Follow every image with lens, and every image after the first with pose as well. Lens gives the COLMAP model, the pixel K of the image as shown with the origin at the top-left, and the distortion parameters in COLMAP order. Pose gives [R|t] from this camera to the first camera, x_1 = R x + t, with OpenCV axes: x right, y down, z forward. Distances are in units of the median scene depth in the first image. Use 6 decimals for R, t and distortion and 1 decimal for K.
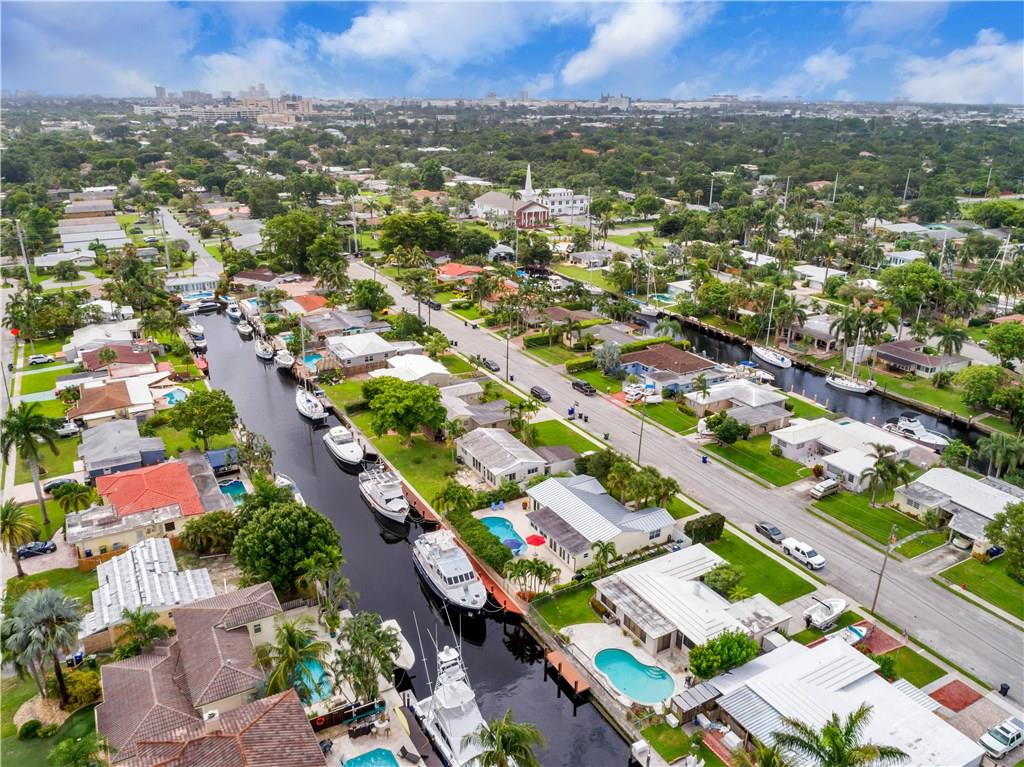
lens RADIAL K [[775.4, 0, 508.4], [0, 775.4, 384.5], [0, 0, 1]] dist [-0.026792, 0.010082]
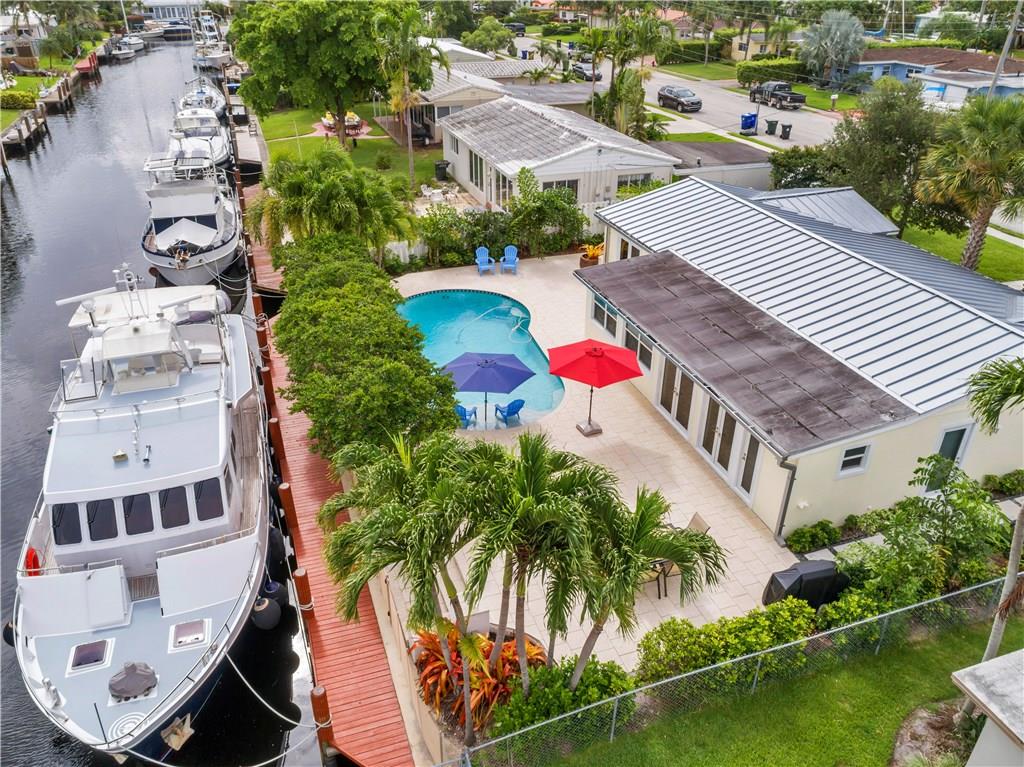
lens RADIAL K [[775.4, 0, 515.7], [0, 775.4, 386.6], [0, 0, 1]] dist [-0.026792, 0.010082]
pose [[0.984464, 0.086128, -0.153010, 0.046671], [-0.062299, 0.986071, 0.154217, 0.174813], [0.164161, -0.142289, 0.976117, 0.782792]]
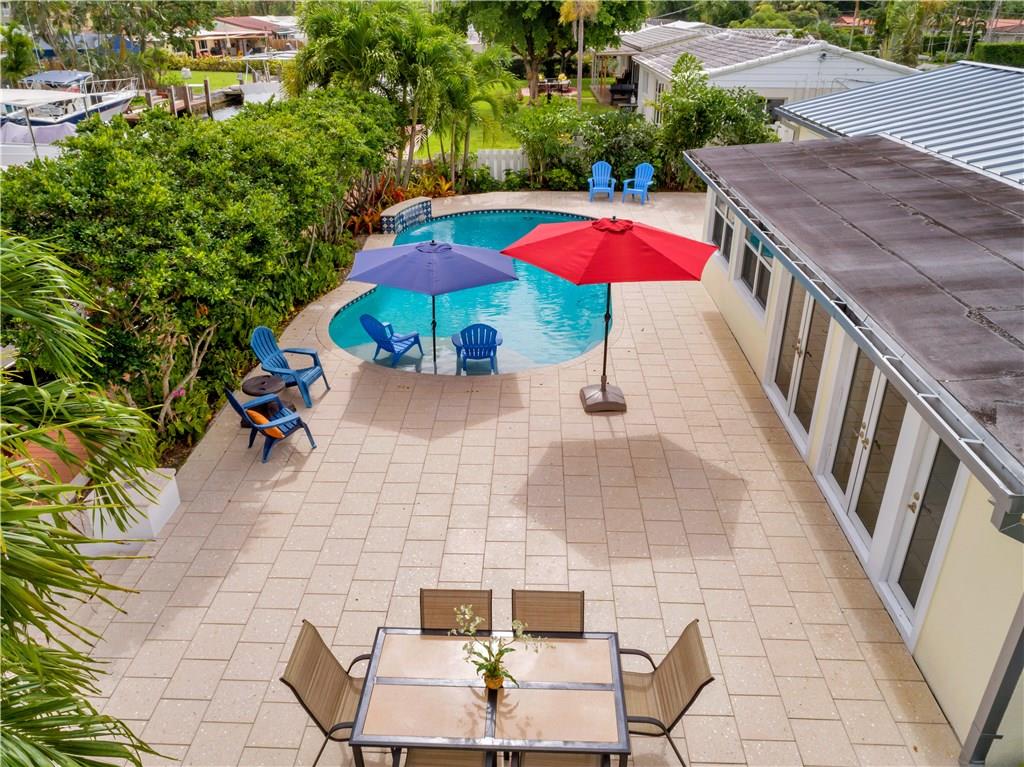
lens RADIAL K [[775.4, 0, 508.6], [0, 775.4, 382.4], [0, 0, 1]] dist [-0.026792, 0.010082]
pose [[0.852064, 0.222997, -0.473560, 0.072754], [-0.180401, 0.974389, 0.134244, 0.203687], [0.491368, -0.028954, 0.870471, 0.895075]]
